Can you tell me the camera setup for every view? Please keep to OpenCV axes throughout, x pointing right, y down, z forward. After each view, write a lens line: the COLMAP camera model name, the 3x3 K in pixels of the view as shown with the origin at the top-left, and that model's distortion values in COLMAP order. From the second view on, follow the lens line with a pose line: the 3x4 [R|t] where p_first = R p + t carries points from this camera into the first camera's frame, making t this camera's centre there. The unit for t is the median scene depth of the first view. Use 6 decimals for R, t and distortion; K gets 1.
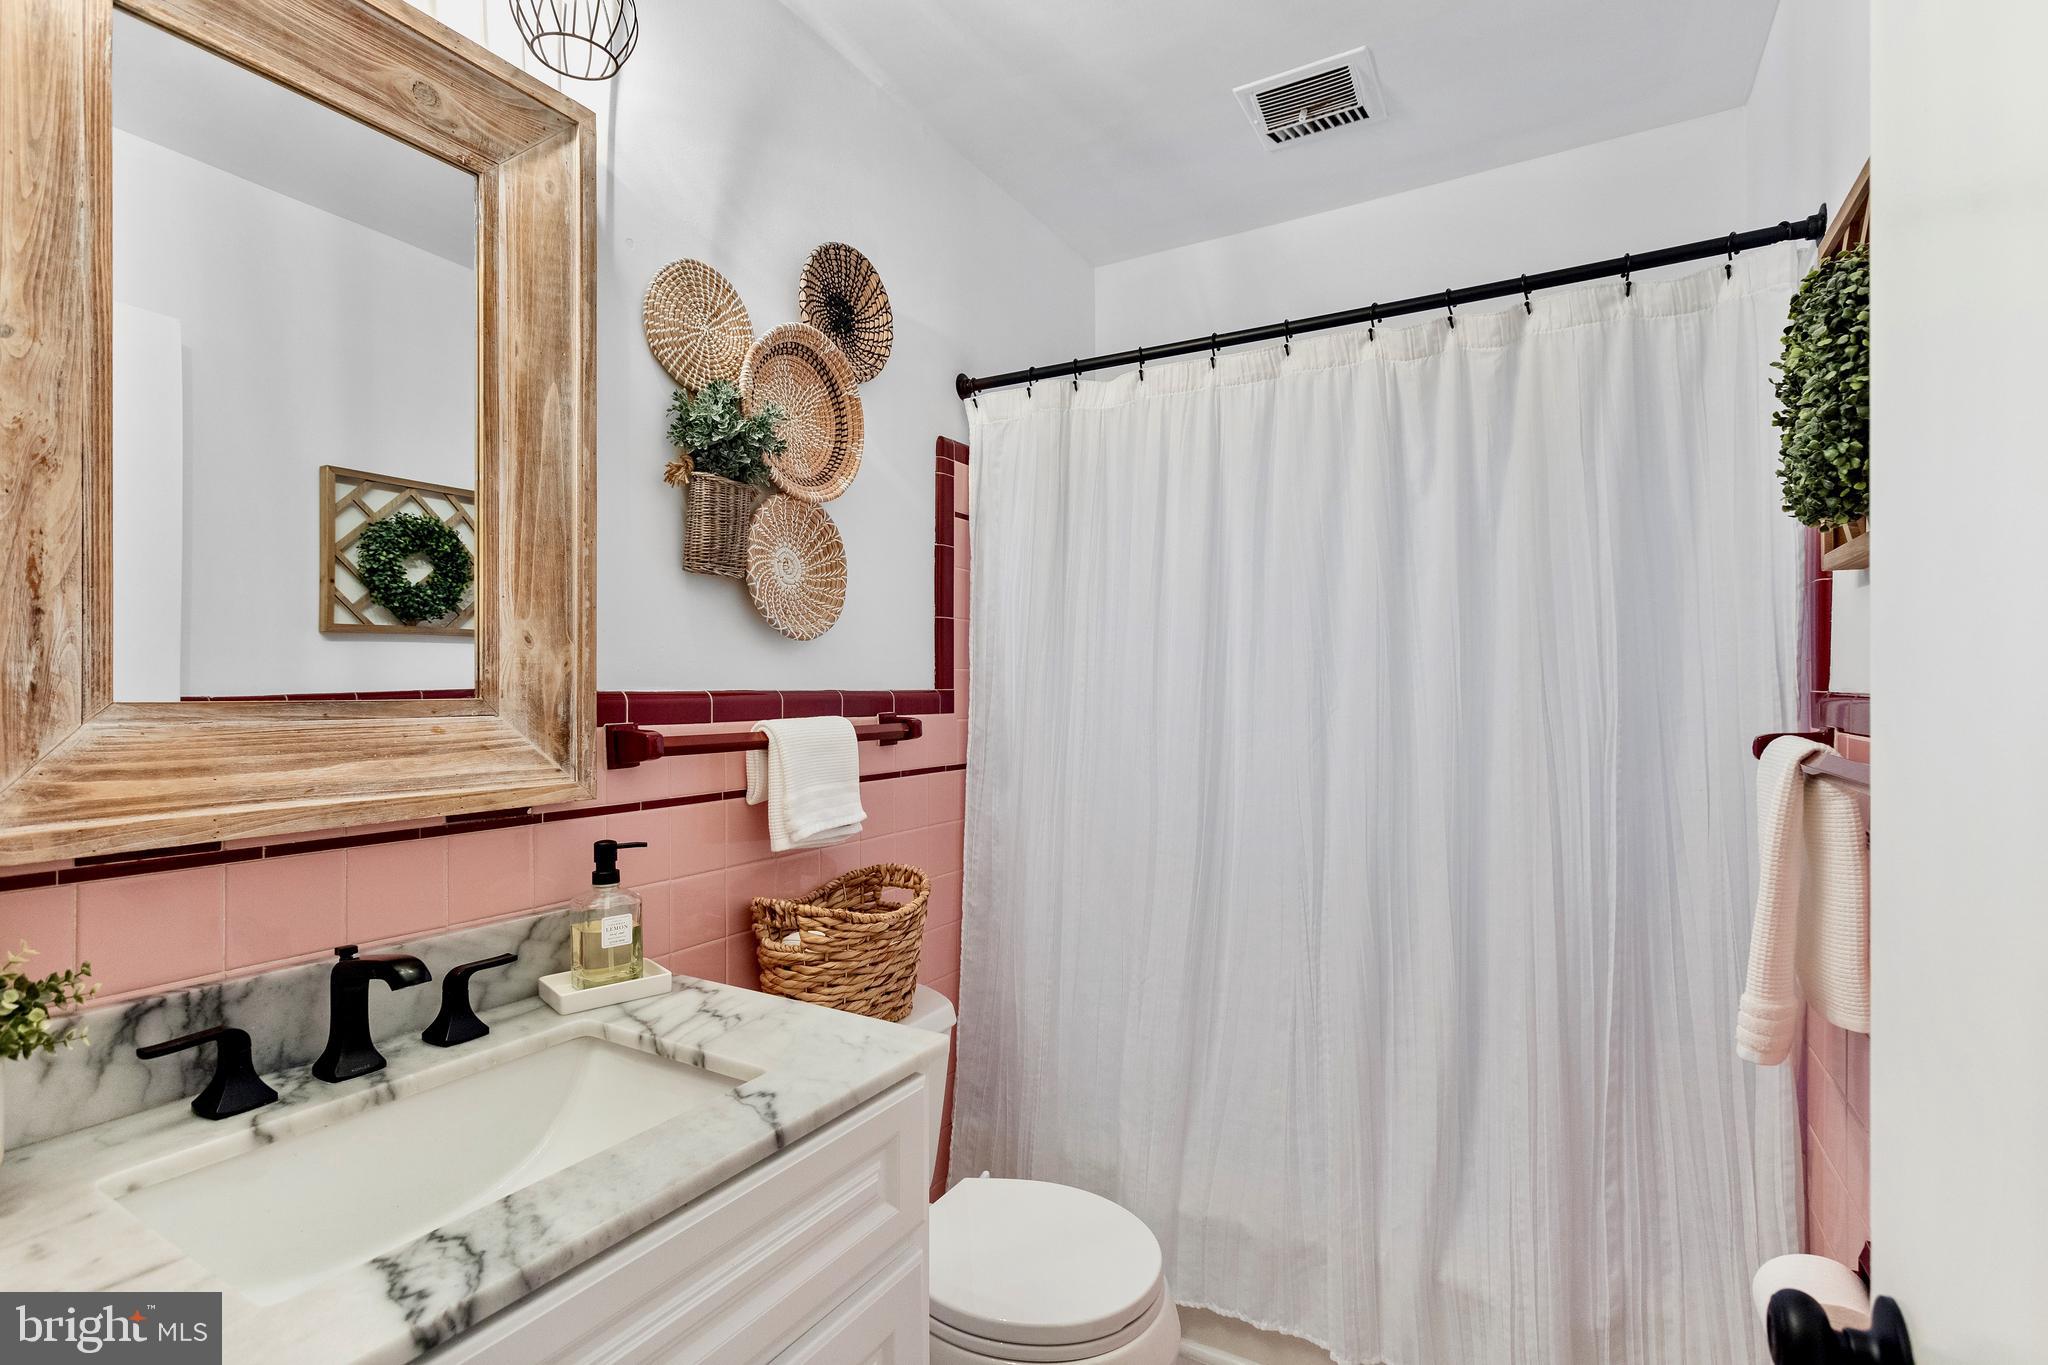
lens RADIAL K [[922.0, 0, 1025.8], [0, 922.0, 672.0], [0, 0, 1]] dist [-0.007209, 0.006159]
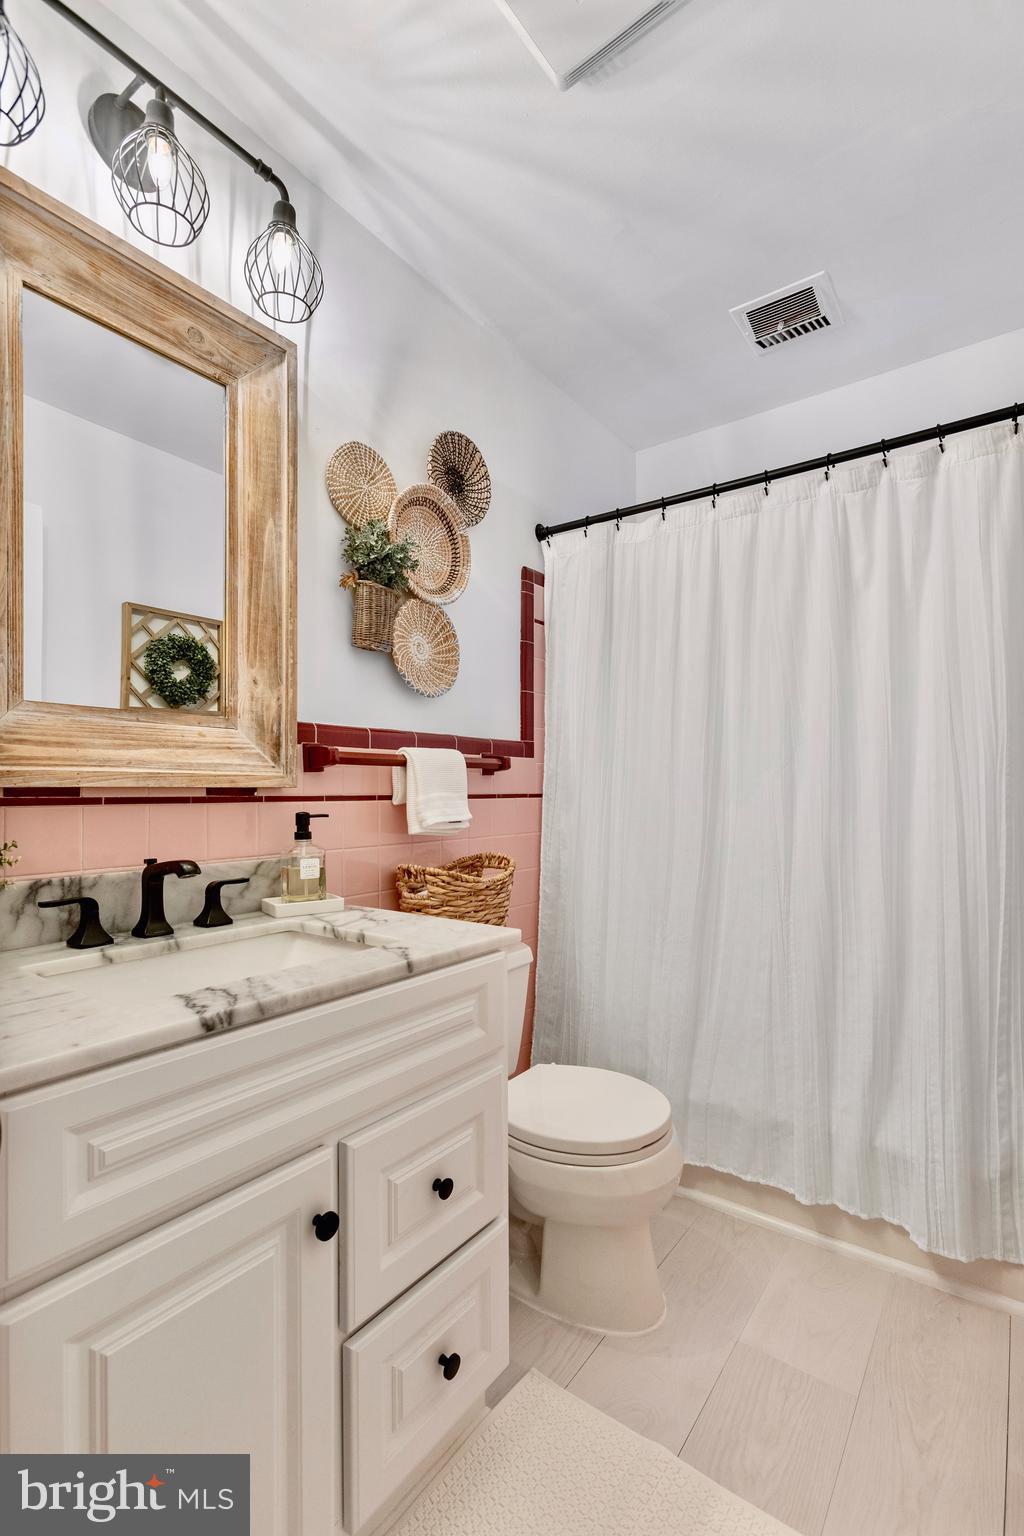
lens RADIAL K [[691.5, 0, 532.7], [0, 691.5, 791.9], [0, 0, 1]] dist [-0.007209, 0.006159]
pose [[0.994886, -0.000456, -0.101002, 0.039435], [0.000509, 1.000000, 0.000498, 0.128341], [0.101002, -0.000547, 0.994886, -0.102418]]
